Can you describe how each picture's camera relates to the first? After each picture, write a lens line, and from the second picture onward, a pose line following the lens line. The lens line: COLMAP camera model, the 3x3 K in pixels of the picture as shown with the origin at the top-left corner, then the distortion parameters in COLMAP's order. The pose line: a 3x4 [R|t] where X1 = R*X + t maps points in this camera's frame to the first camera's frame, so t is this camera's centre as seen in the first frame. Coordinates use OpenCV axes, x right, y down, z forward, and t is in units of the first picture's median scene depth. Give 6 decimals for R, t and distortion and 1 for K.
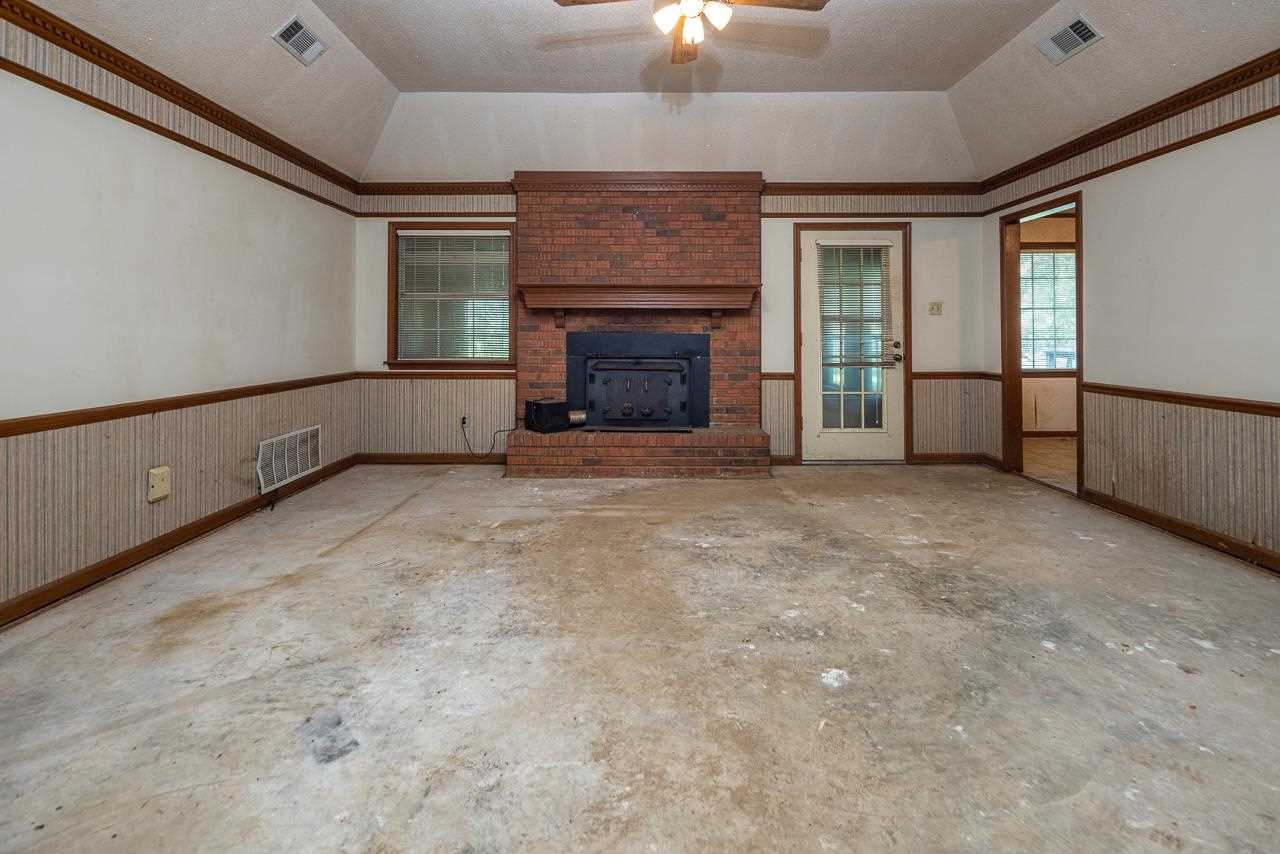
lens RADIAL K [[616.8, 0, 640.2], [0, 616.8, 325.1], [0, 0, 1]] dist [0.006960, -0.004928]
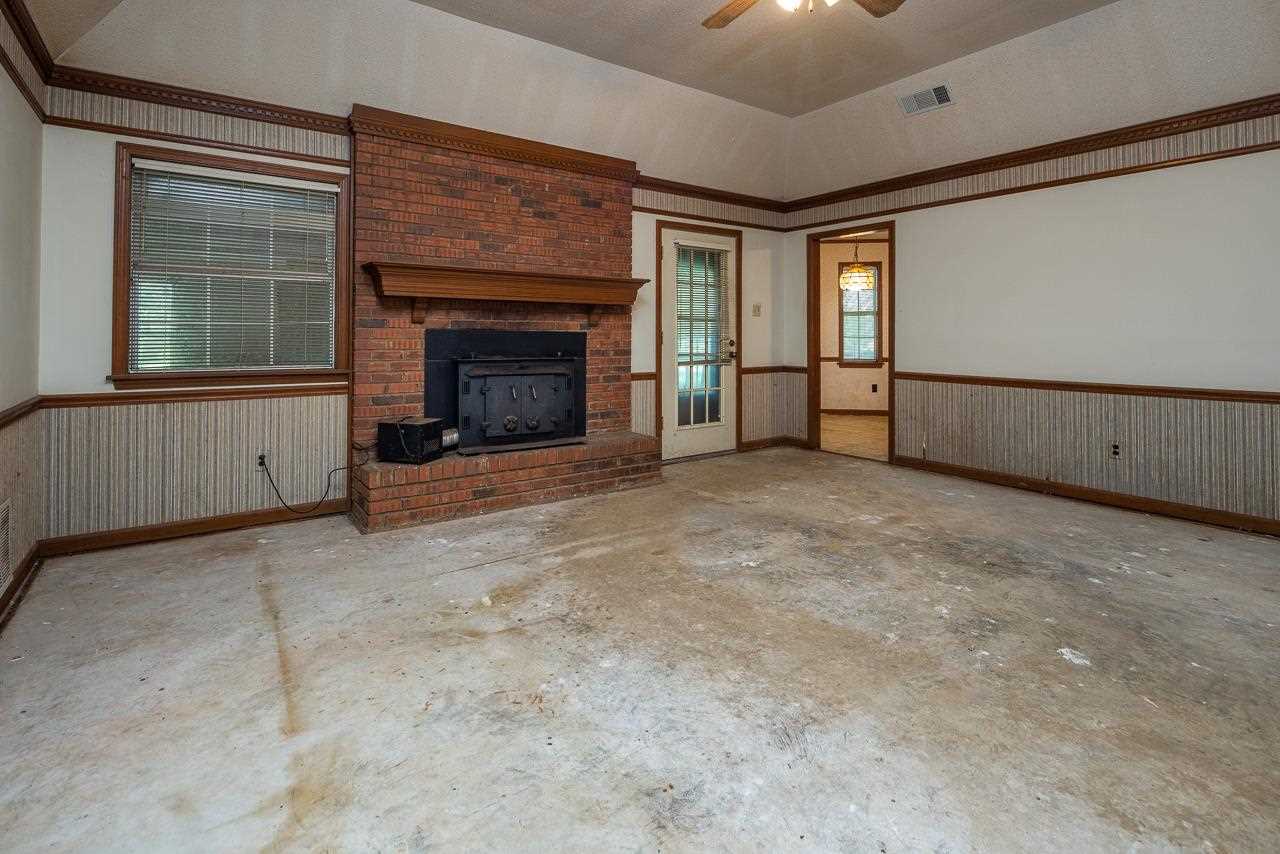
lens RADIAL K [[616.8, 0, 640.2], [0, 616.8, 325.1], [0, 0, 1]] dist [0.006960, -0.004928]
pose [[0.809099, 0.011112, 0.587568, -0.356367], [-0.012695, 0.999918, -0.001429, 0.004308], [-0.587536, -0.006303, 0.809174, 0.225199]]
